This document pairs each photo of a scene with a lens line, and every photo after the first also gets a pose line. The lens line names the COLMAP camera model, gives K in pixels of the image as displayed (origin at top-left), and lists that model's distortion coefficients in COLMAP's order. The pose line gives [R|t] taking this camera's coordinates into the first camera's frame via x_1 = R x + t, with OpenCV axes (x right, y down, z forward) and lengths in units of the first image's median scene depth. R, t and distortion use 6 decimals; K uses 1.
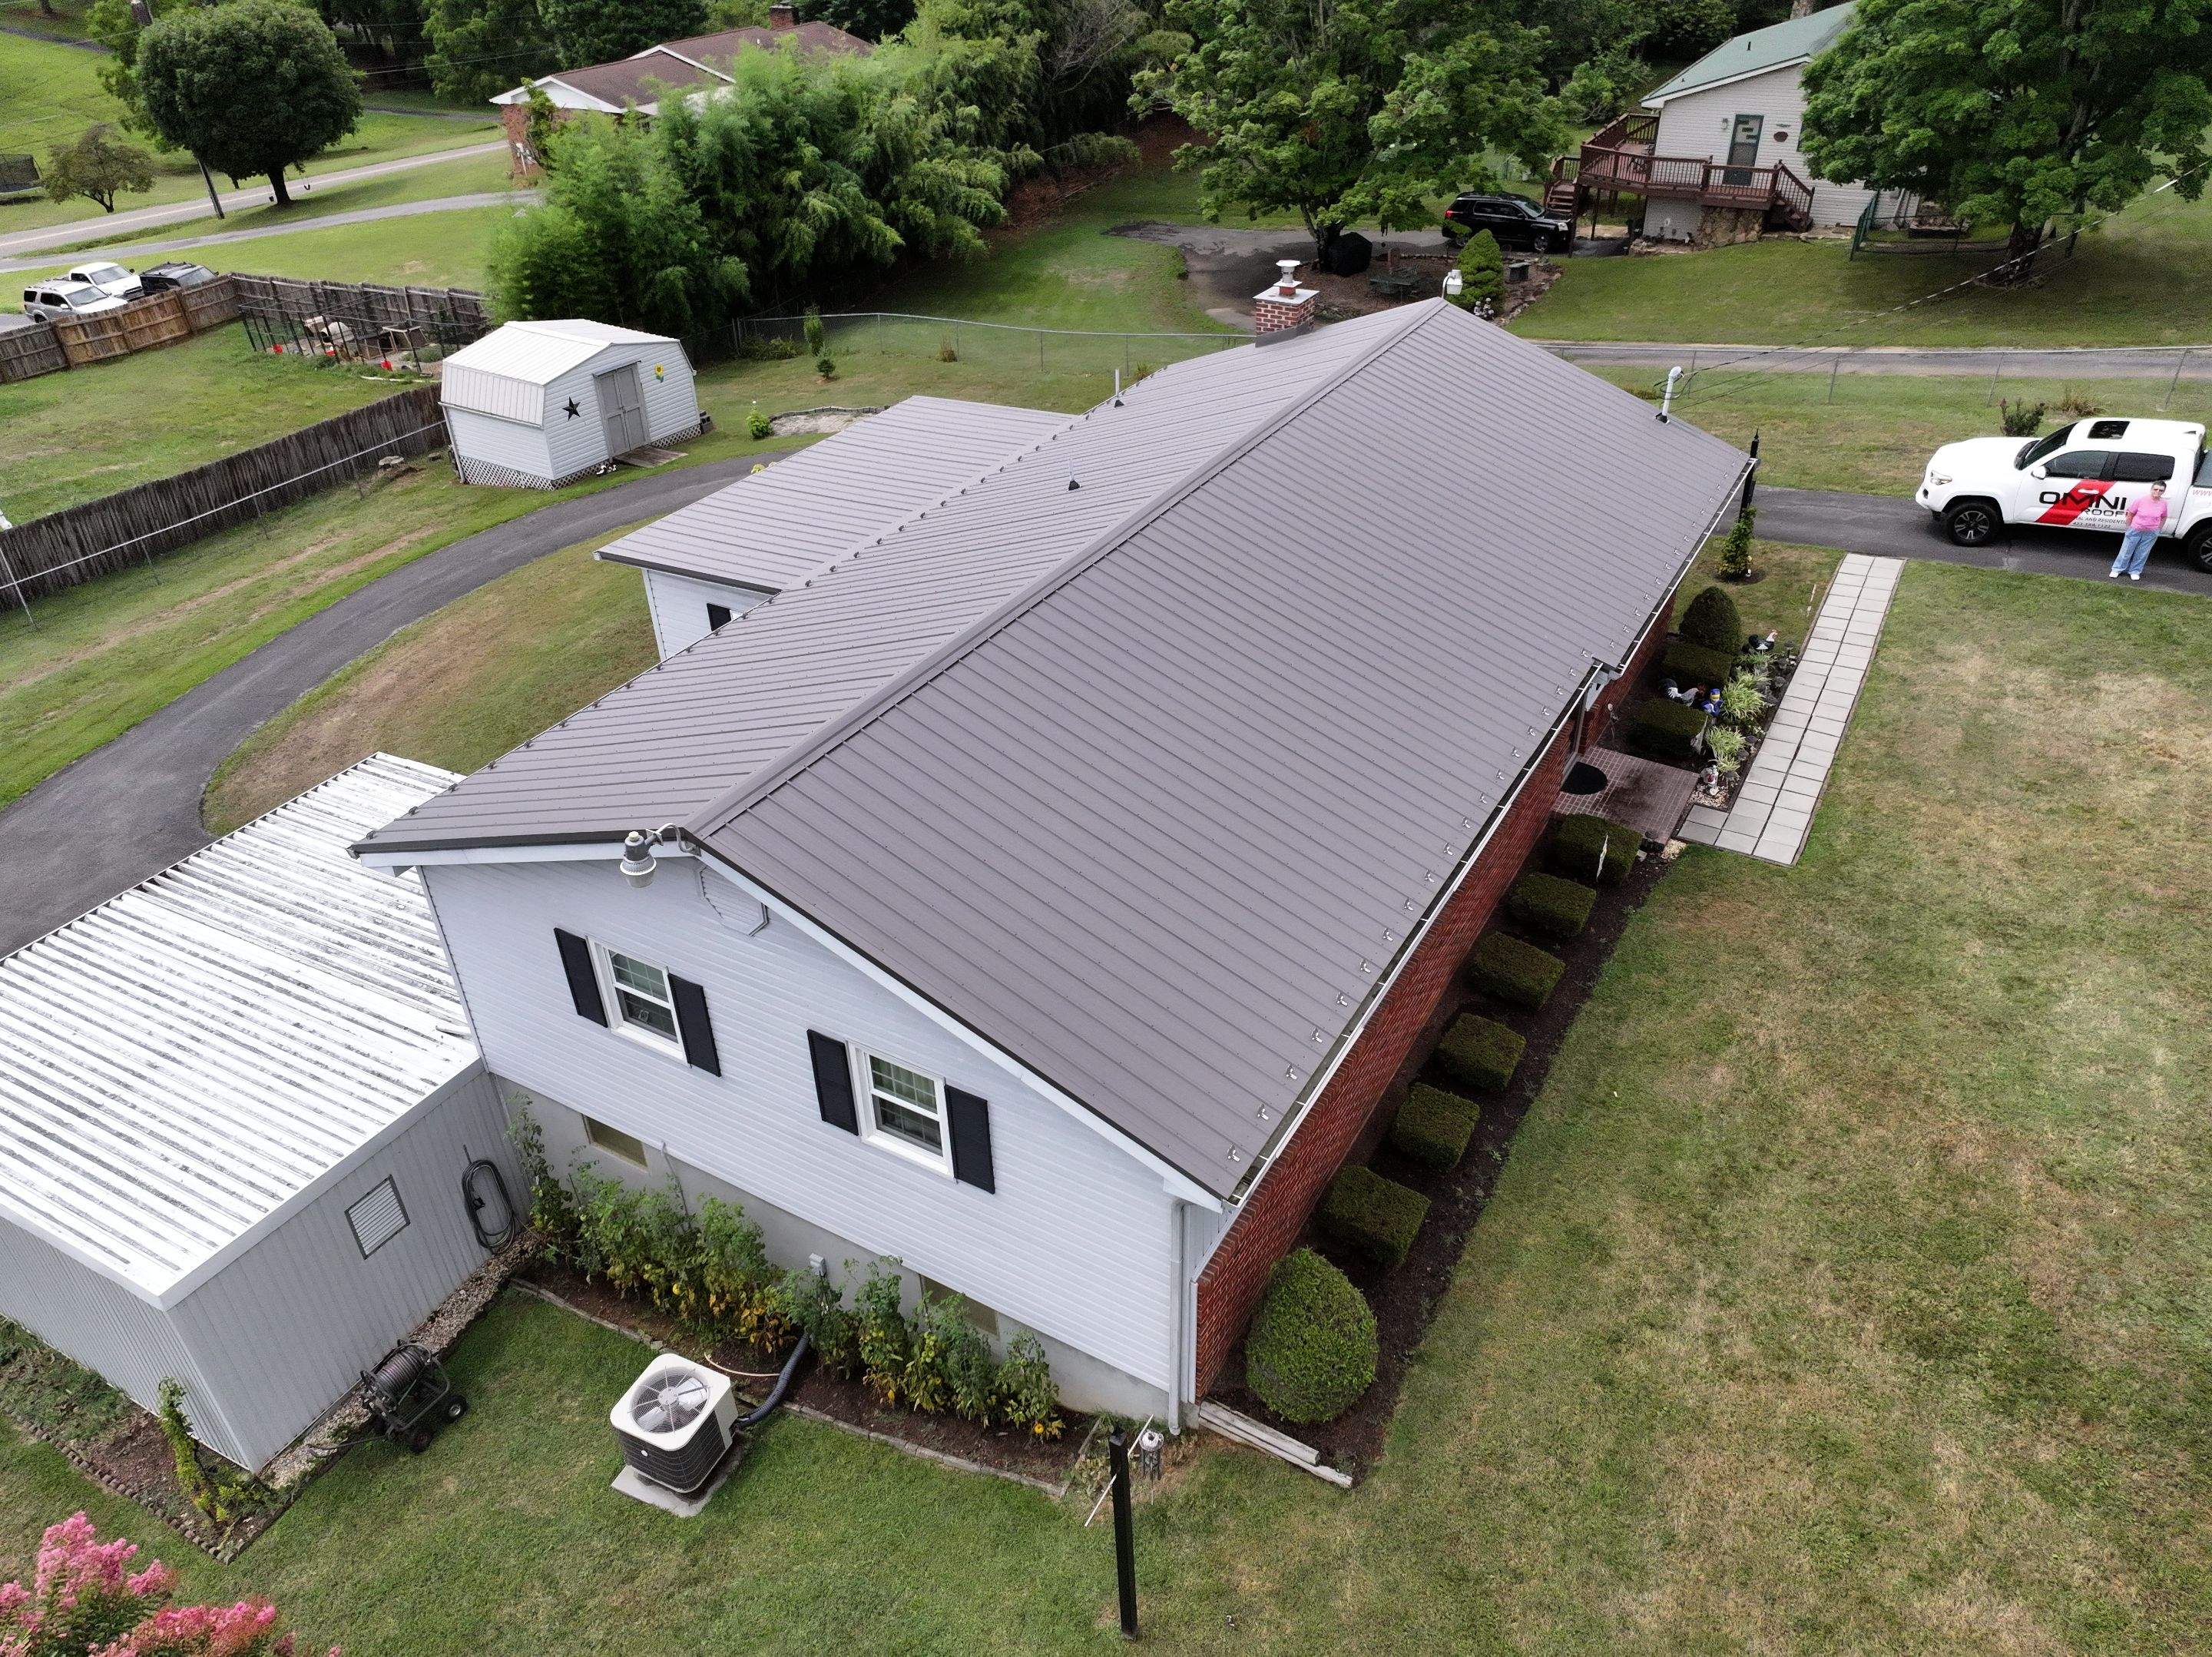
lens RADIAL K [[1551.2, 0, 1104.4], [0, 1551.2, 820.3], [0, 0, 1]] dist [-0.005345, 0.023888]
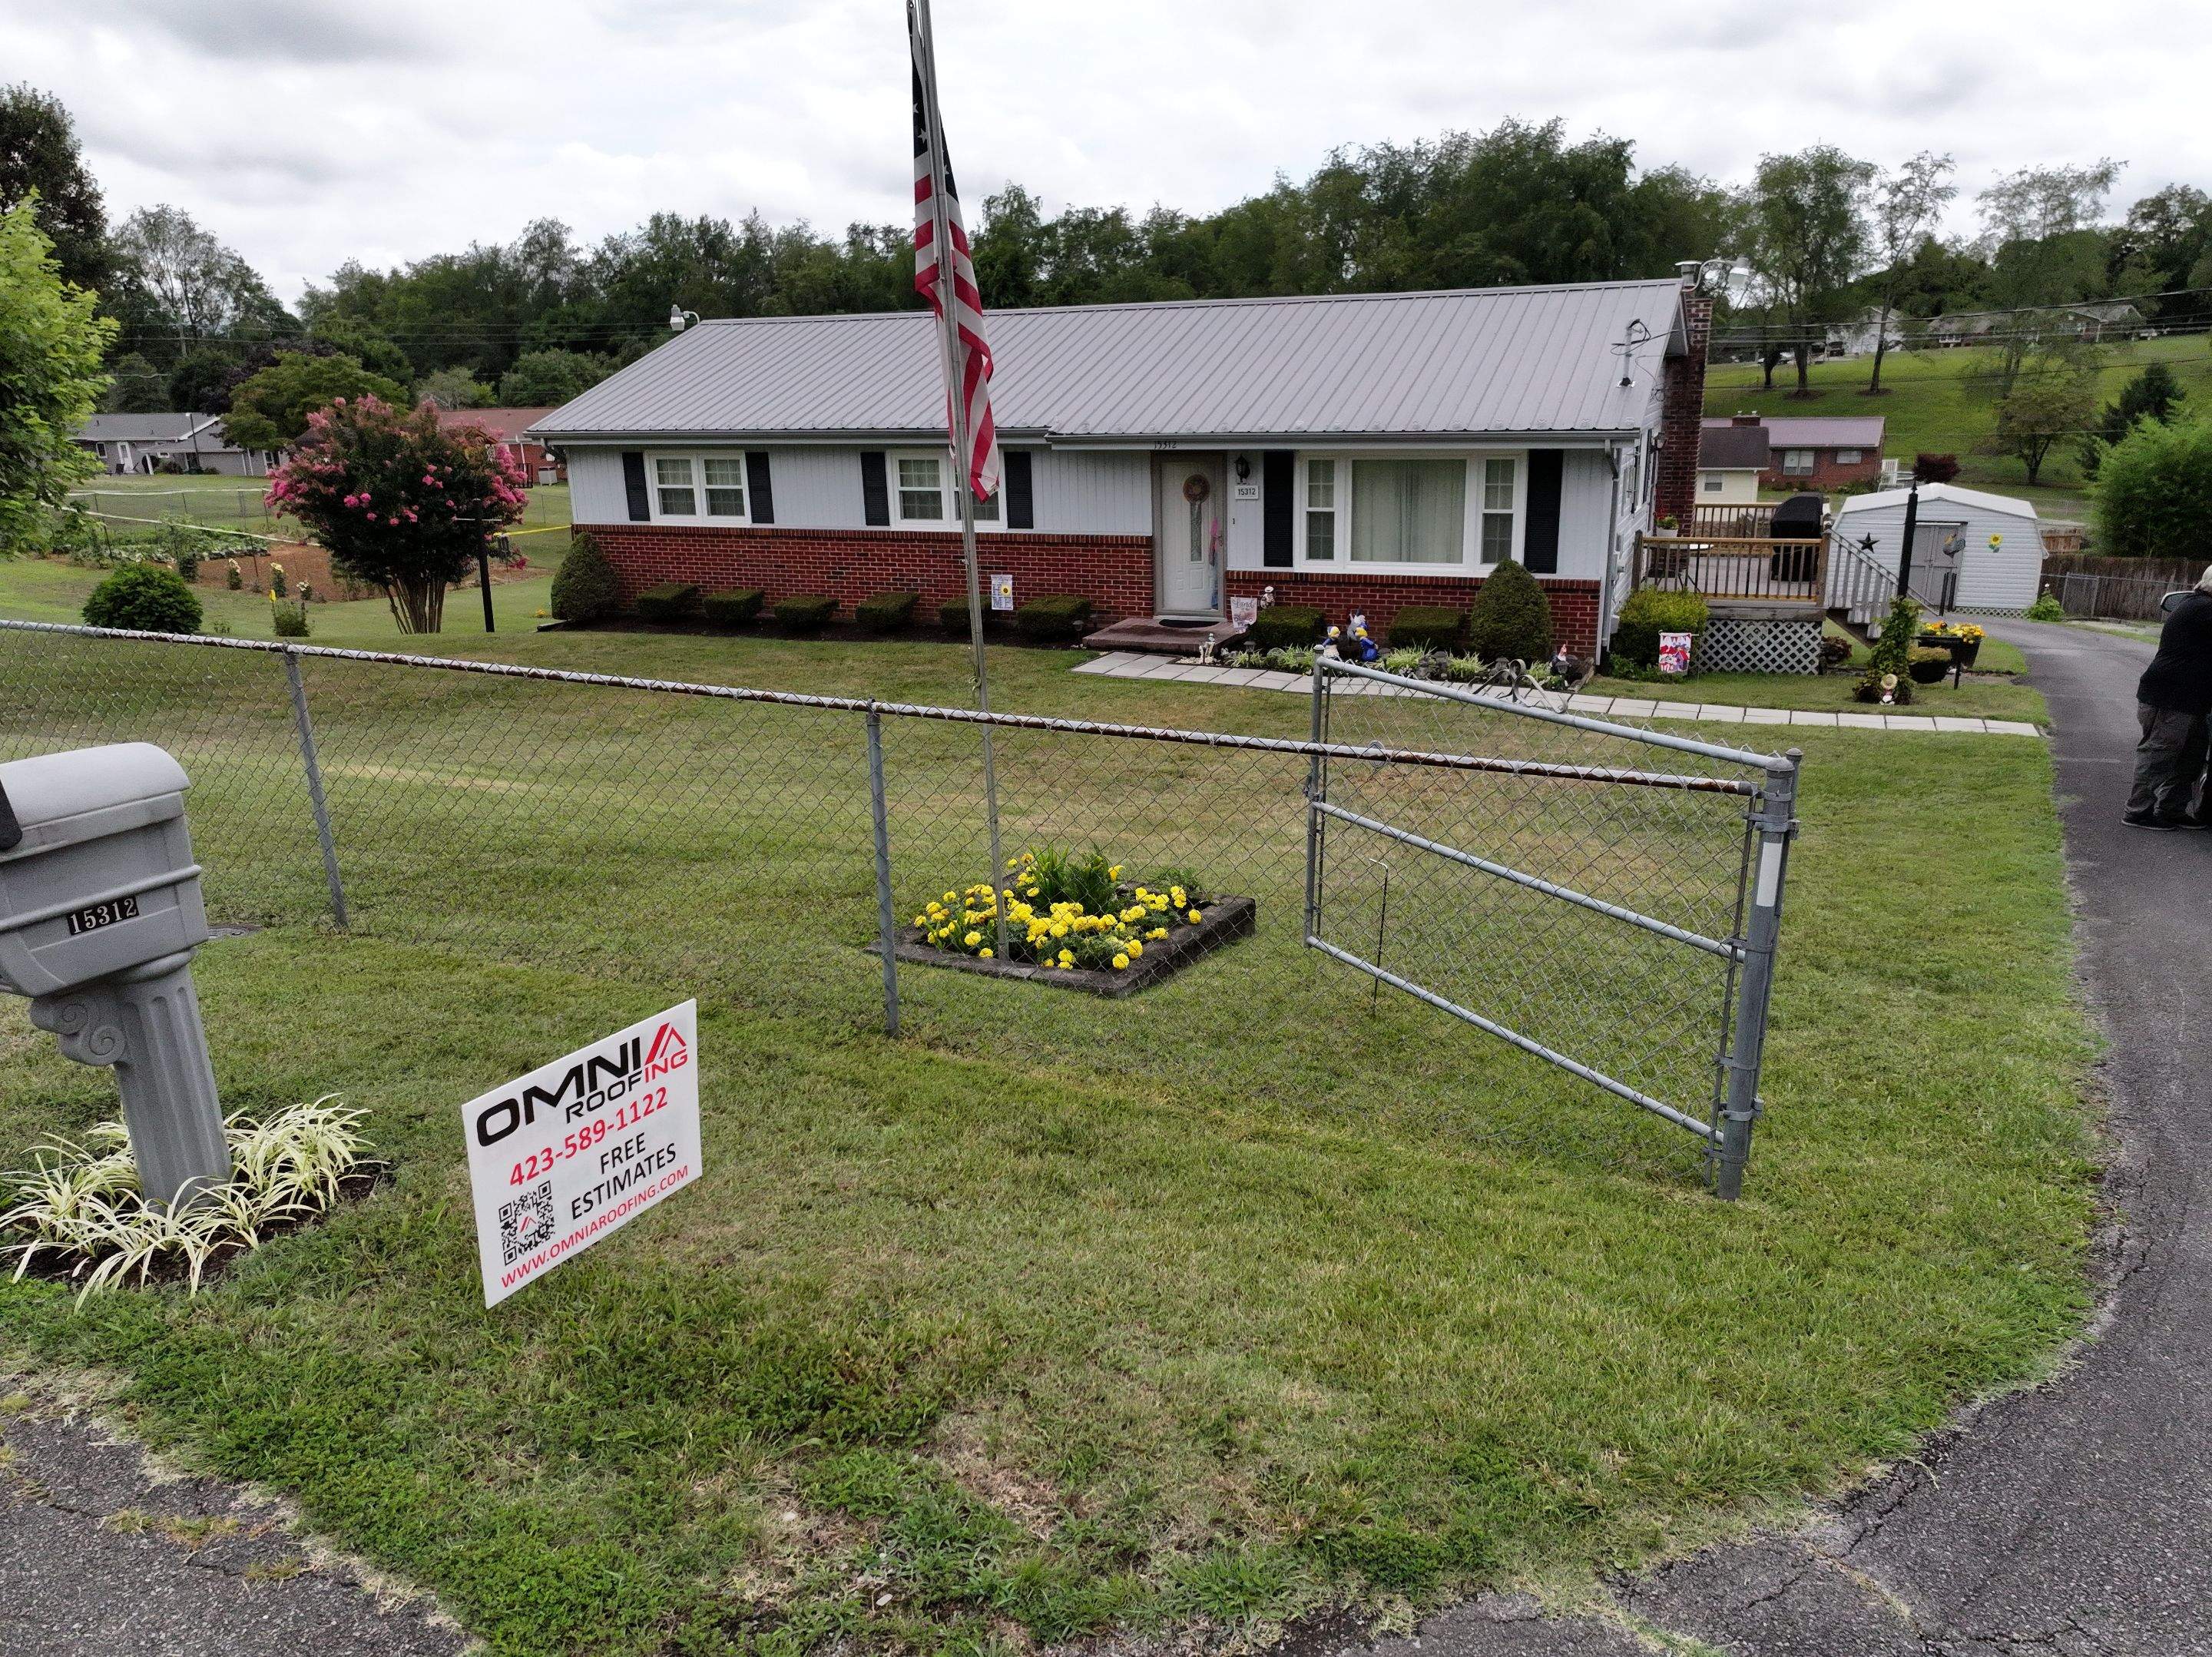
lens RADIAL K [[1551.2, 0, 1104.4], [0, 1551.2, 820.3], [0, 0, 1]] dist [-0.005345, 0.023888]
pose [[0.116267, 0.306834, -0.944635, 0.661494], [-0.524963, 0.826364, 0.203804, -0.050331], [0.843146, 0.472203, 0.257155, 0.373785]]
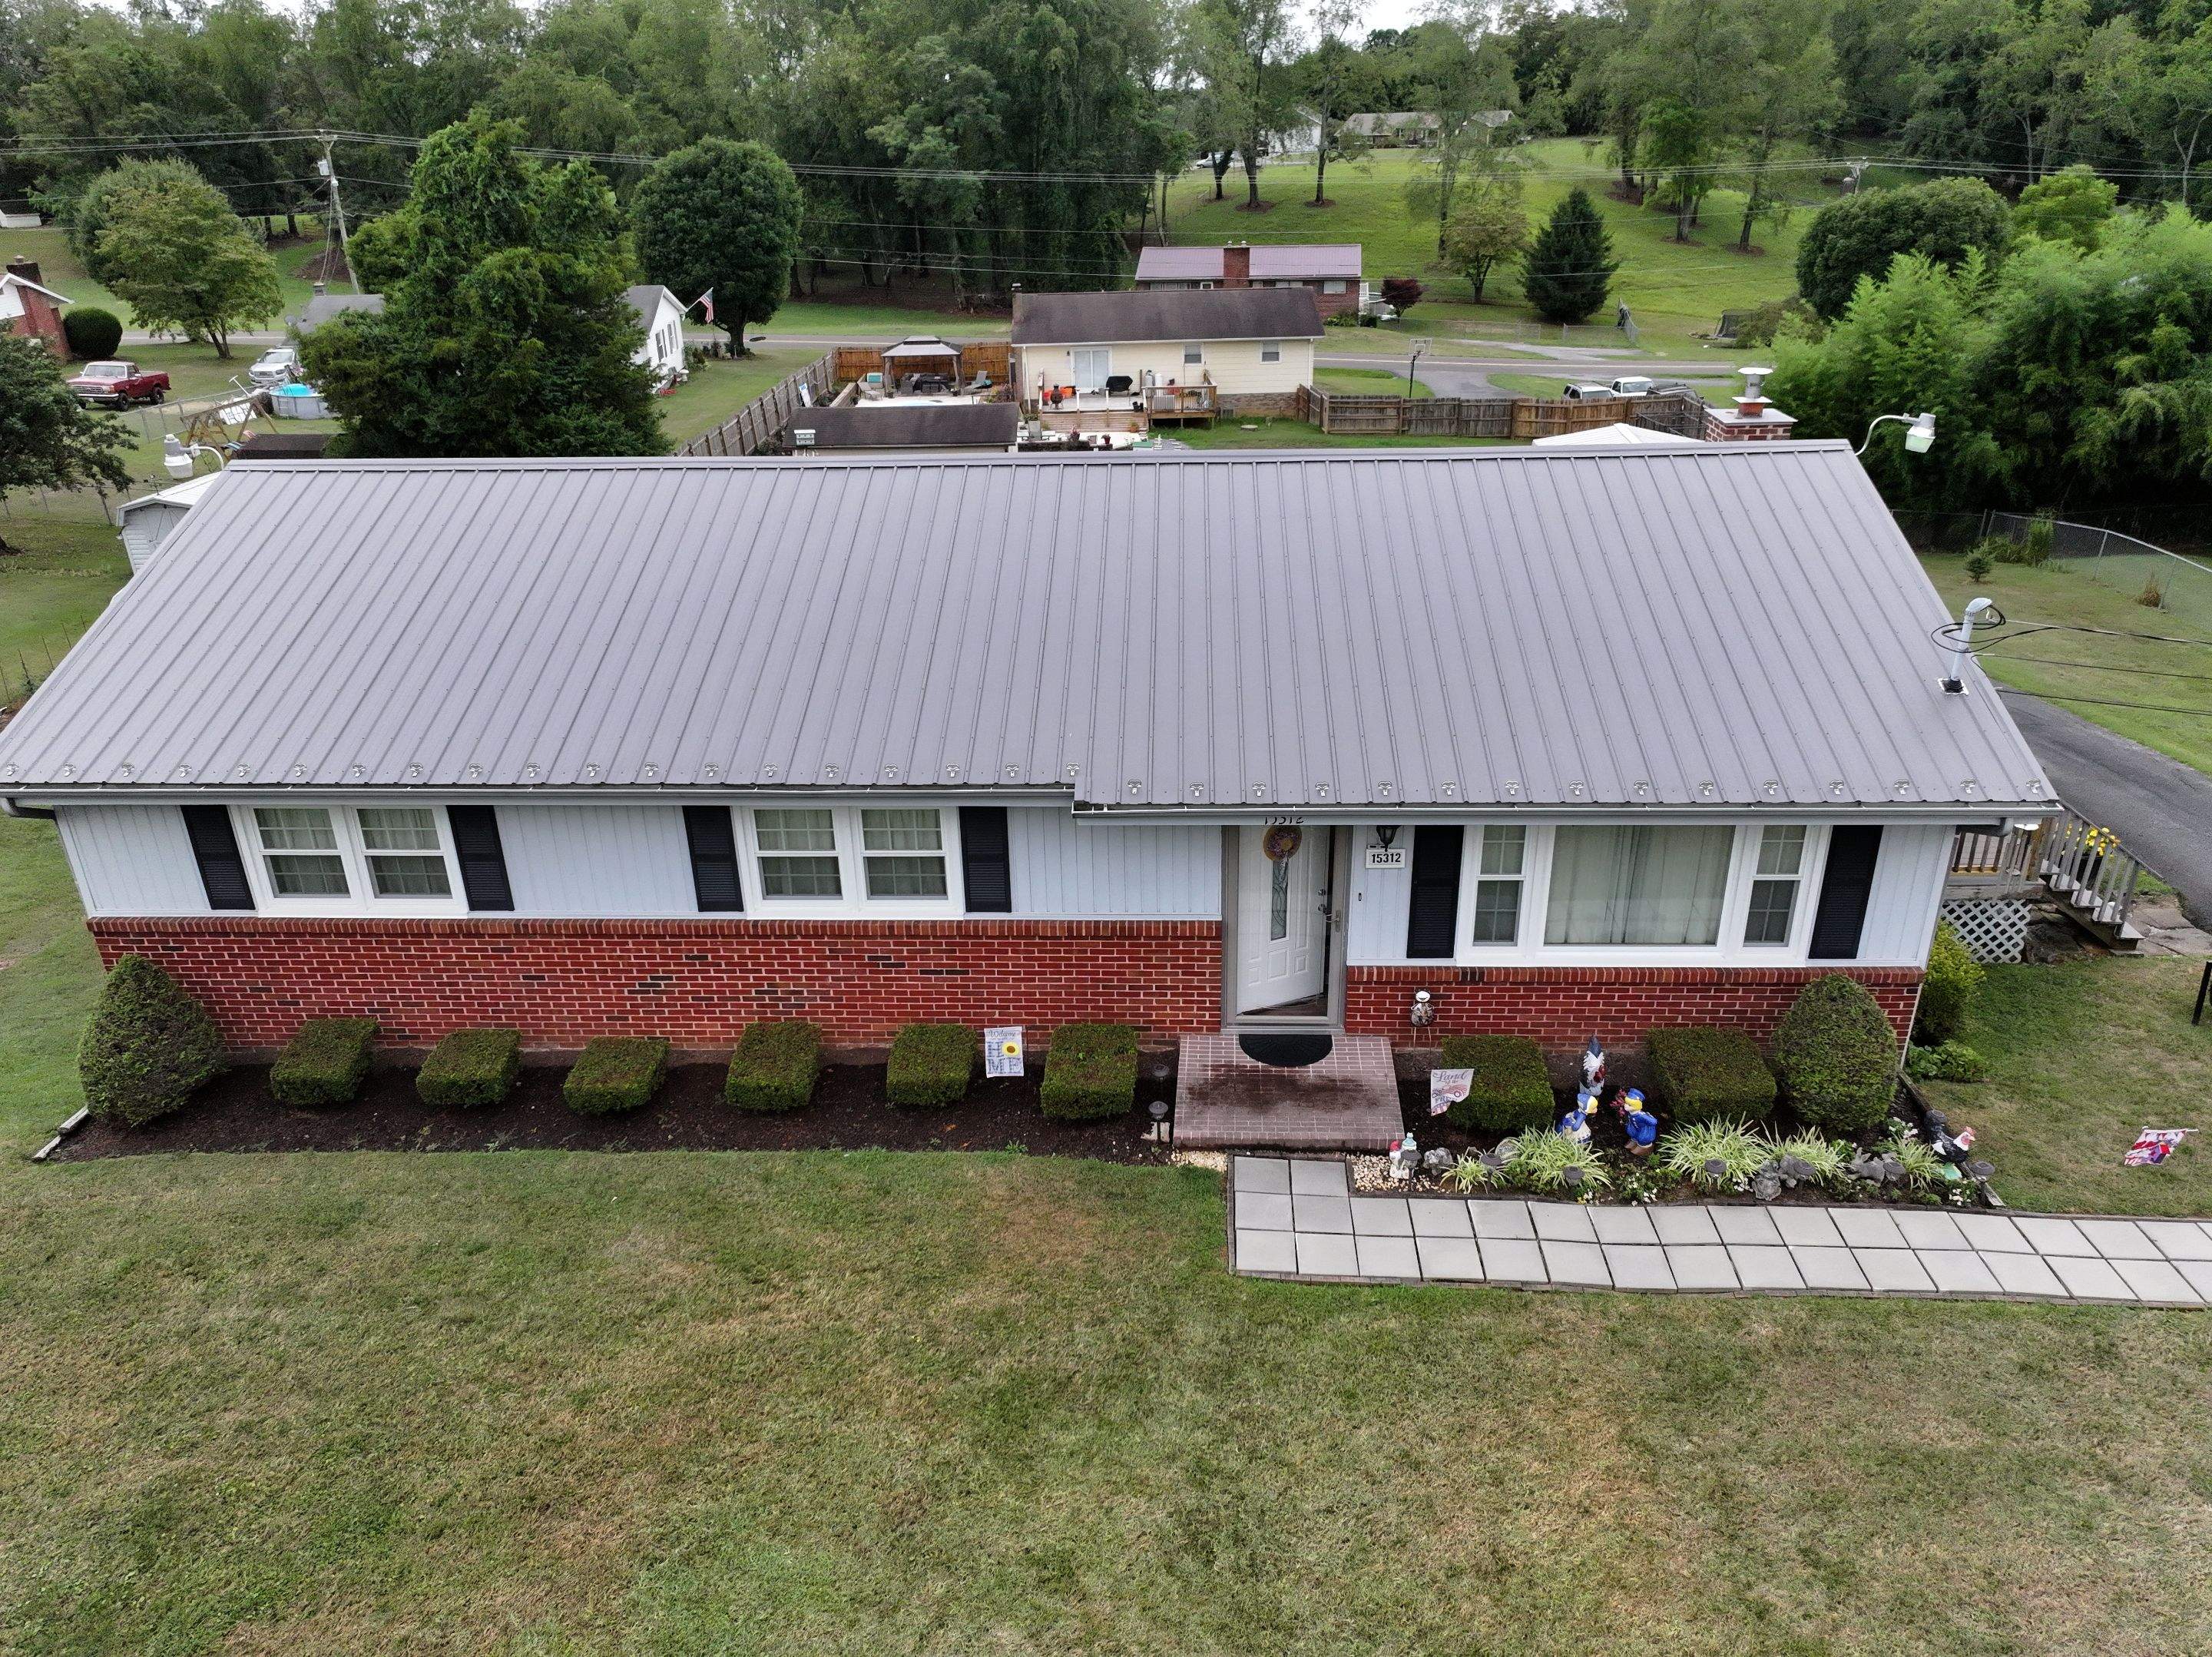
lens RADIAL K [[1551.2, 0, 1104.4], [0, 1551.2, 820.3], [0, 0, 1]] dist [-0.005345, 0.023888]
pose [[0.461381, 0.383594, -0.799990, 0.384737], [-0.478152, 0.867050, 0.139983, -0.083786], [0.747327, 0.317931, 0.583457, 0.259710]]
